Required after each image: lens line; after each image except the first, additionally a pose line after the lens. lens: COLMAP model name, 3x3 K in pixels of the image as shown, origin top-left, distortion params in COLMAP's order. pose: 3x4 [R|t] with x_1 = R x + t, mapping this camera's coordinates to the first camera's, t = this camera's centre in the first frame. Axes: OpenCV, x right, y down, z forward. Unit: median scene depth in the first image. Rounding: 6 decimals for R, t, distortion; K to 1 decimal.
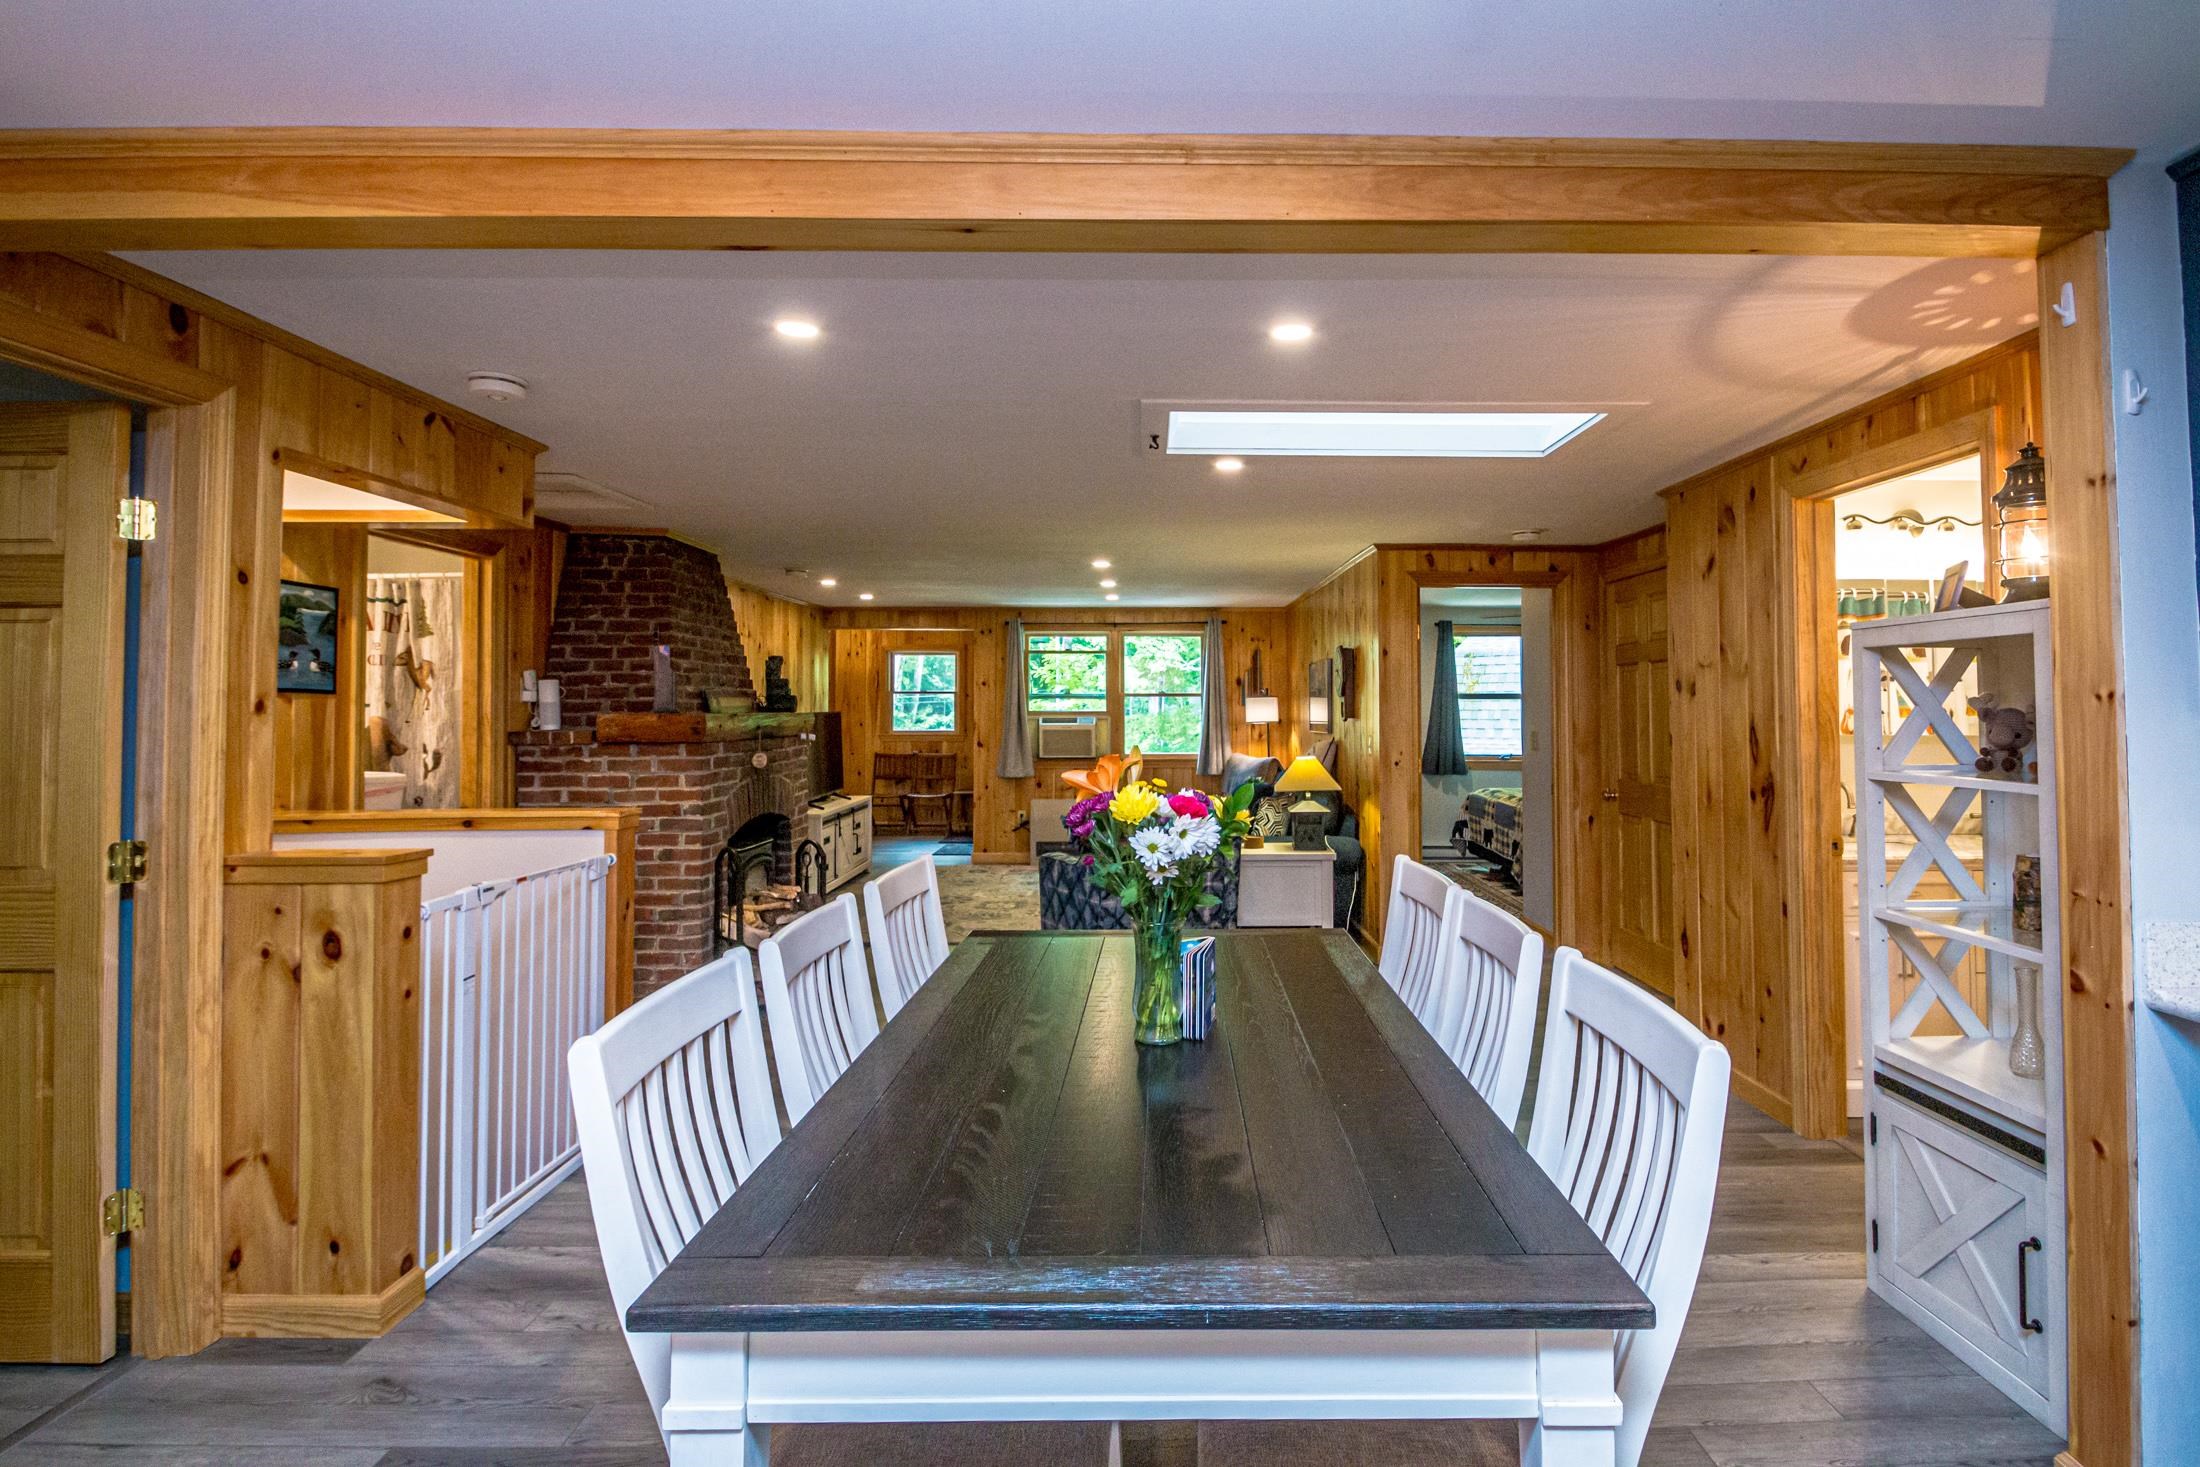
lens RADIAL K [[1061.5, 0, 1178.7], [0, 1061.5, 689.7], [0, 0, 1]] dist [-0.005183, -0.007340]
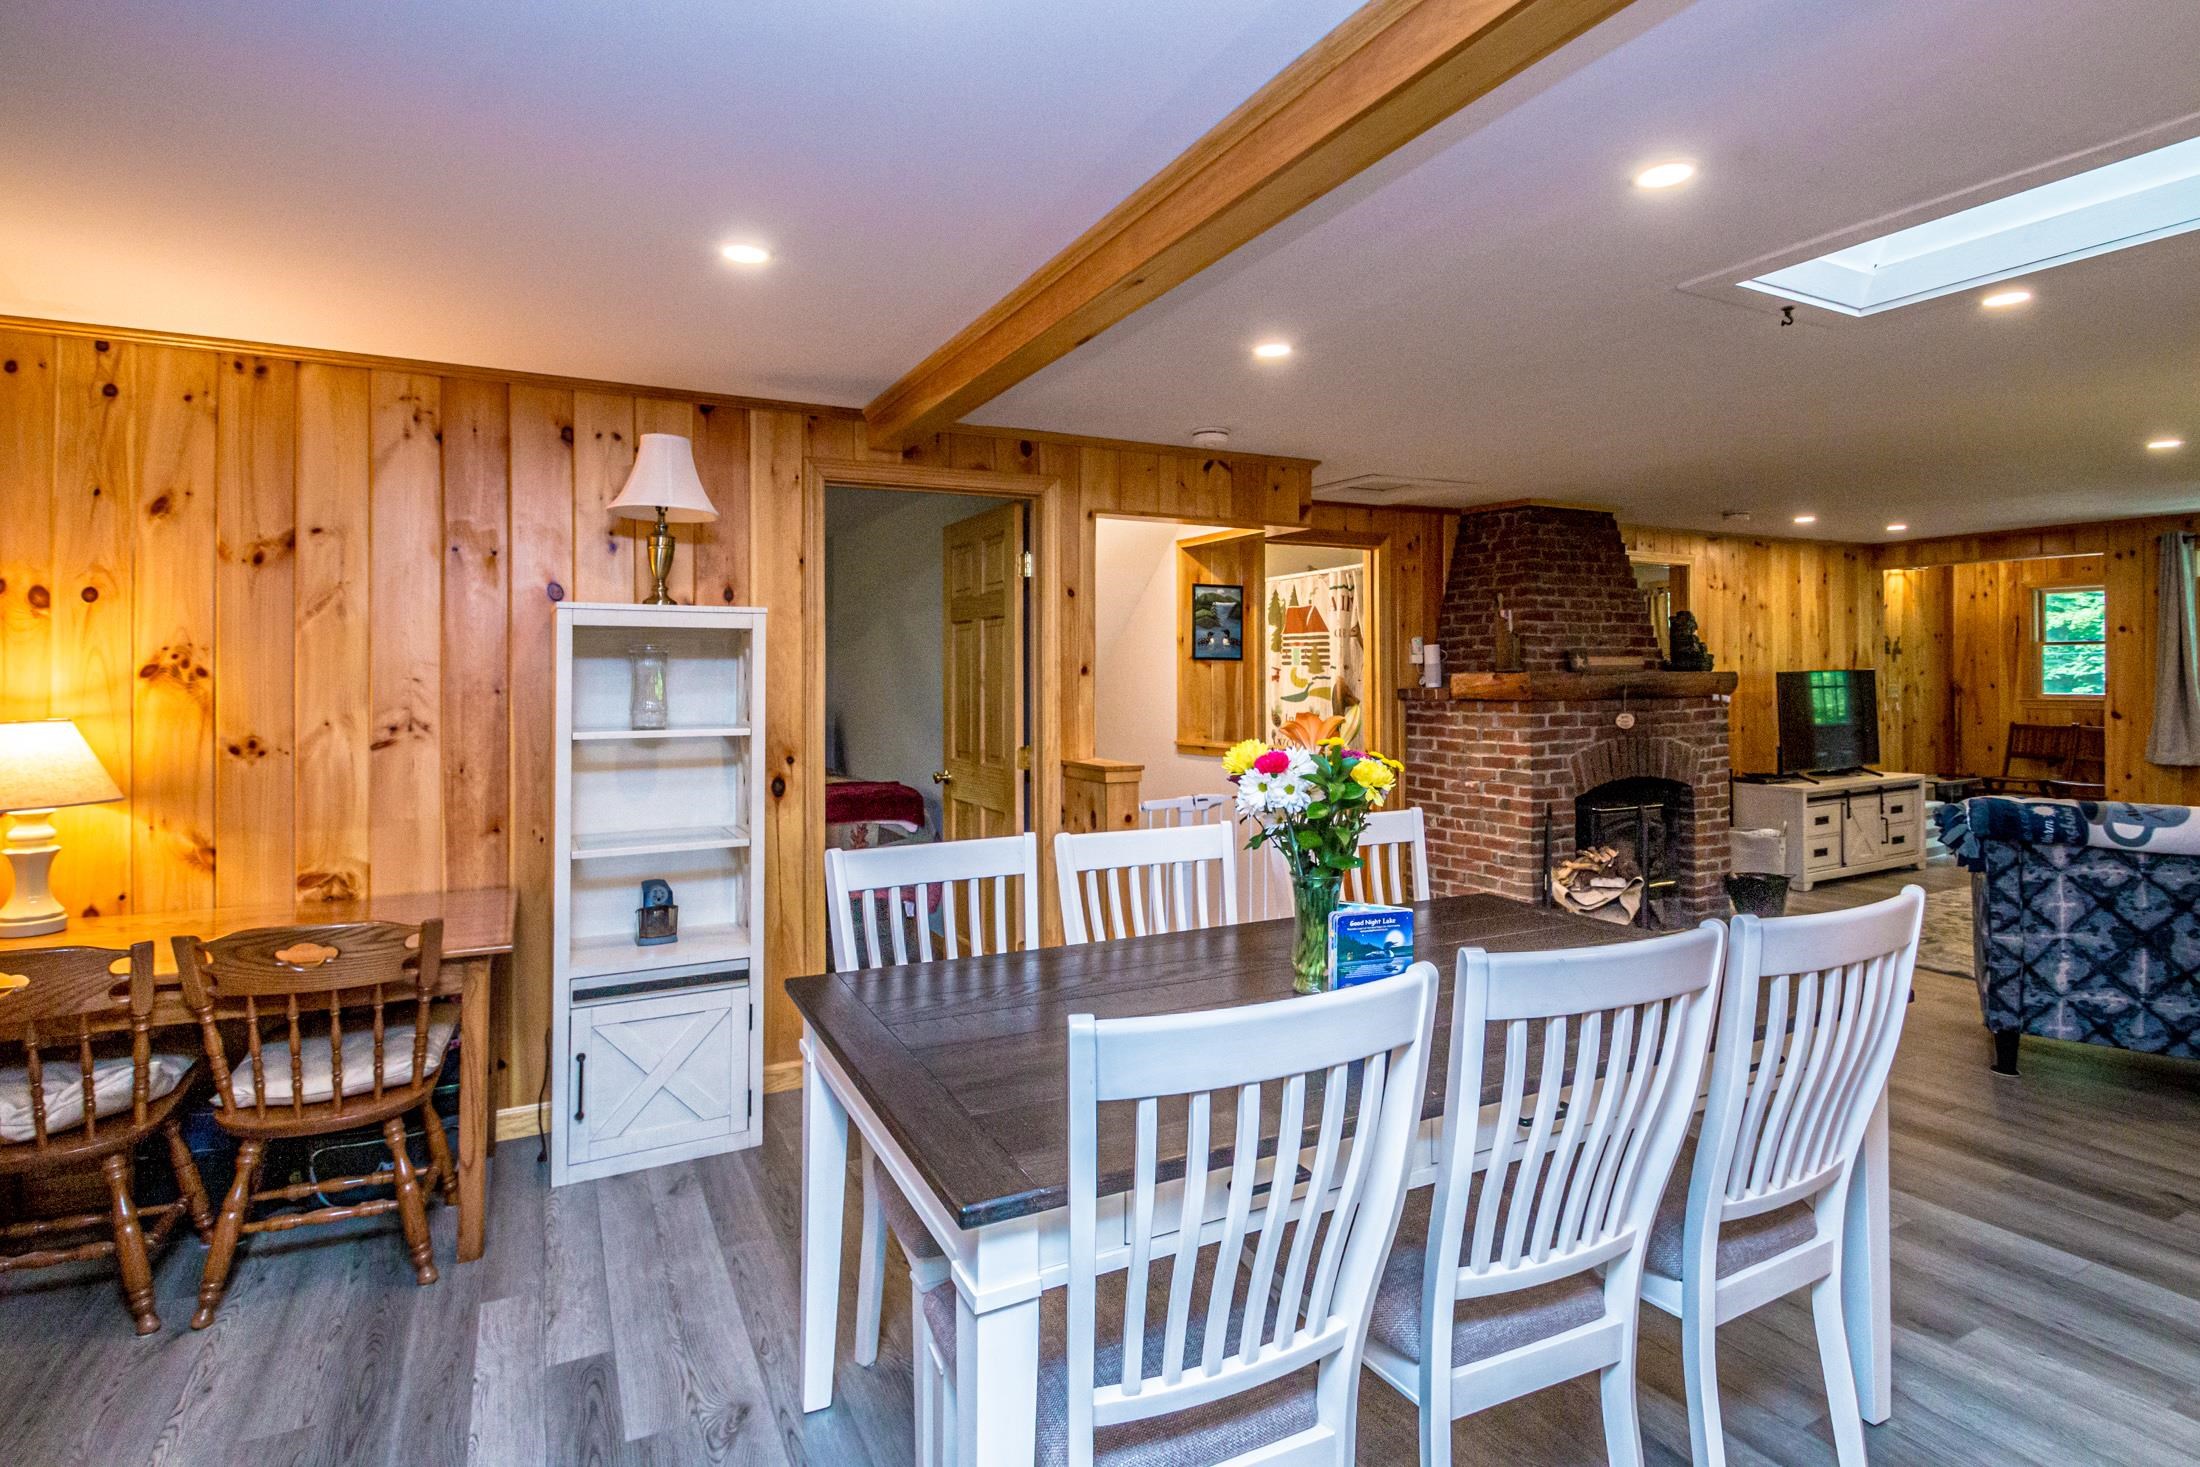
lens RADIAL K [[1061.5, 0, 1058.1], [0, 1061.5, 664.7], [0, 0, 1]] dist [-0.005183, -0.007340]
pose [[0.411795, -0.009577, -0.911226, 0.314071], [0.023802, 0.999717, 0.000249, 0.002846], [0.910966, -0.021792, 0.411906, 0.144020]]
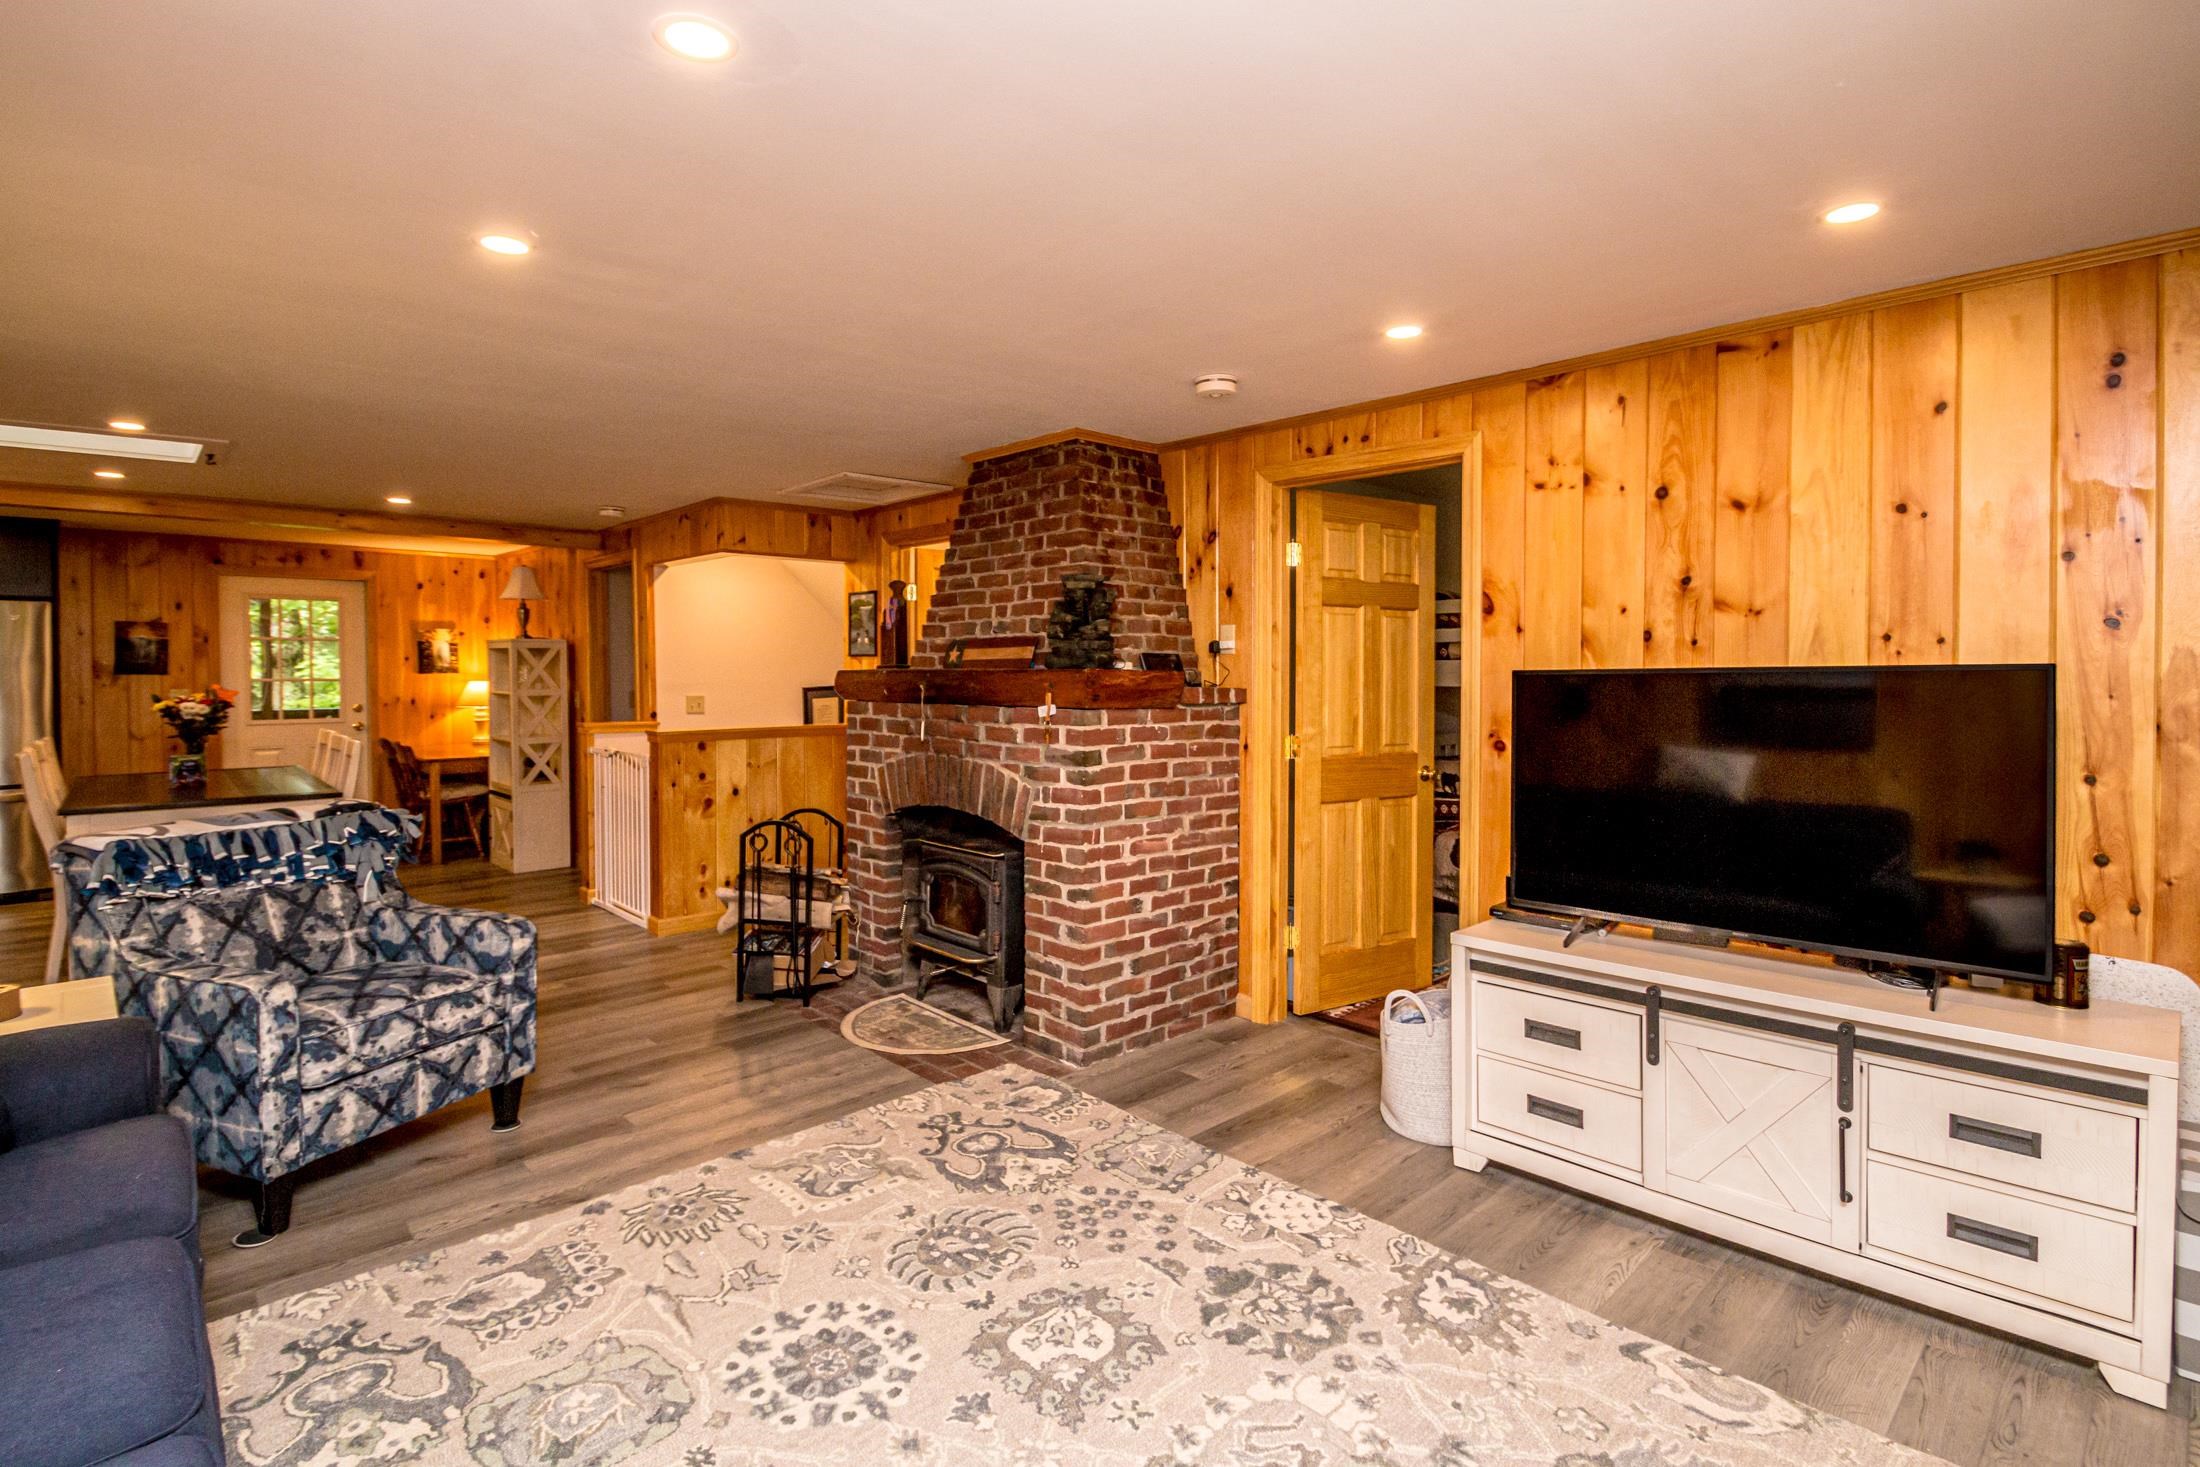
lens RADIAL K [[1061.5, 0, 1149.2], [0, 1061.5, 696.9], [0, 0, 1]] dist [-0.005183, -0.007340]
pose [[-0.731965, 0.021594, -0.681000, 0.002266], [0.017066, 0.999765, 0.013358, 0.039635], [0.681129, -0.001844, -0.732161, 1.896067]]
